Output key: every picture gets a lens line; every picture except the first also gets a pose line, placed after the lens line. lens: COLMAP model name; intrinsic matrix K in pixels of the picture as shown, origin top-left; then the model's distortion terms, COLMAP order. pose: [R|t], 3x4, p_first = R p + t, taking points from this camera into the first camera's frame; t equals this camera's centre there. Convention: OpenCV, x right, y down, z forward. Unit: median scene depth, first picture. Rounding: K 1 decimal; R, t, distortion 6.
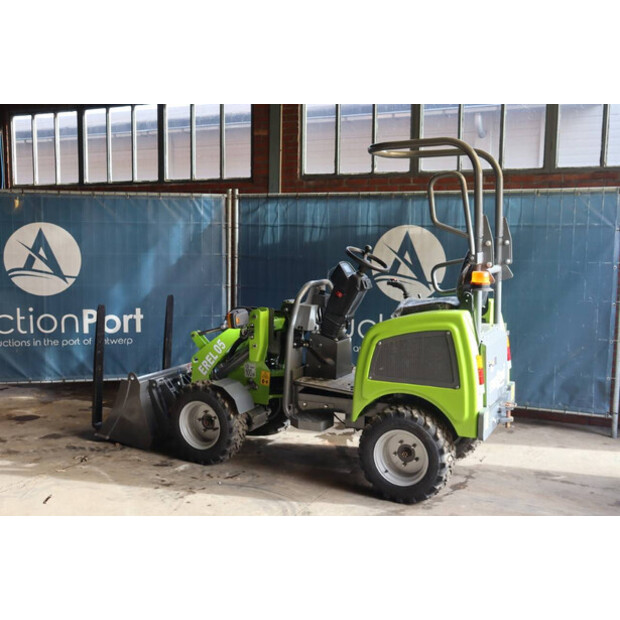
lens RADIAL K [[716.7, 0, 292.3], [0, 716.7, 307.3], [0, 0, 1]] dist [-0.005177, 0.000000]
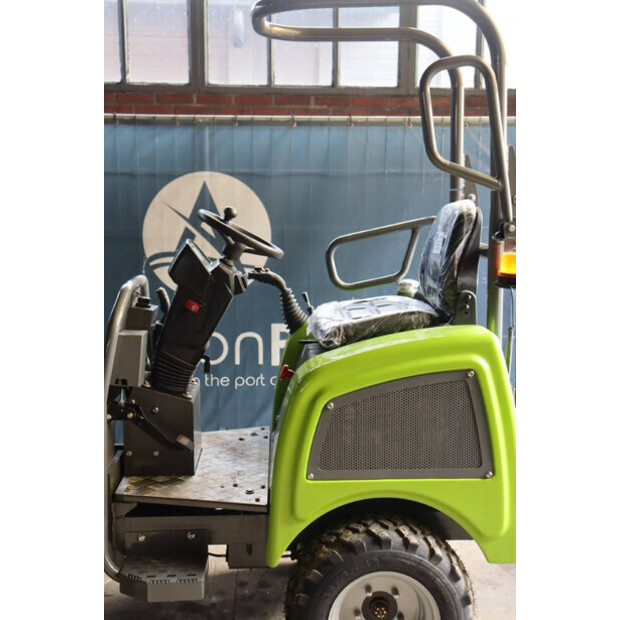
lens RADIAL K [[808.8, 0, 309.0], [0, 808.8, 311.5], [0, 0, 1]] dist [0.046990, 0.000000]
pose [[0.864951, -0.077803, 0.495788, -0.127357], [0.056732, 0.996736, 0.057441, -0.036955], [-0.498638, -0.021556, 0.866542, 0.418972]]
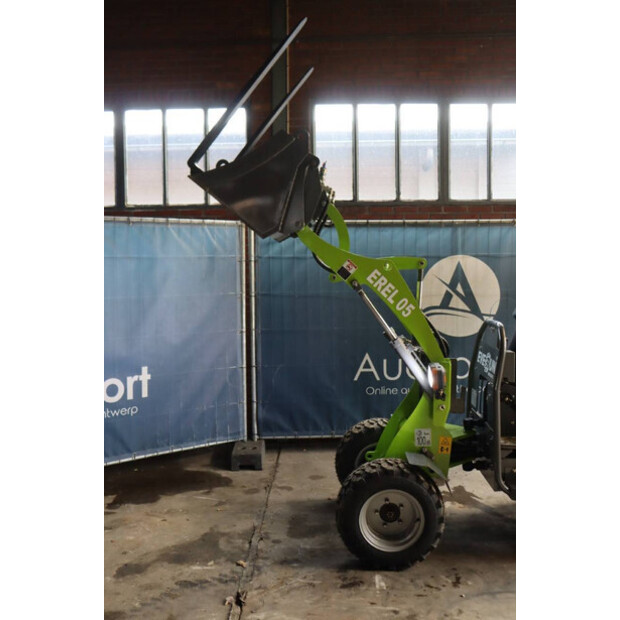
lens RADIAL K [[623.7, 0, 306.1], [0, 623.7, 314.9], [0, 0, 1]] dist [-0.046927, 0.000000]
pose [[0.899041, -0.051924, 0.434774, -0.441060], [0.063316, 0.997924, -0.011748, -0.045302], [-0.433262, 0.038090, 0.900463, 0.404553]]
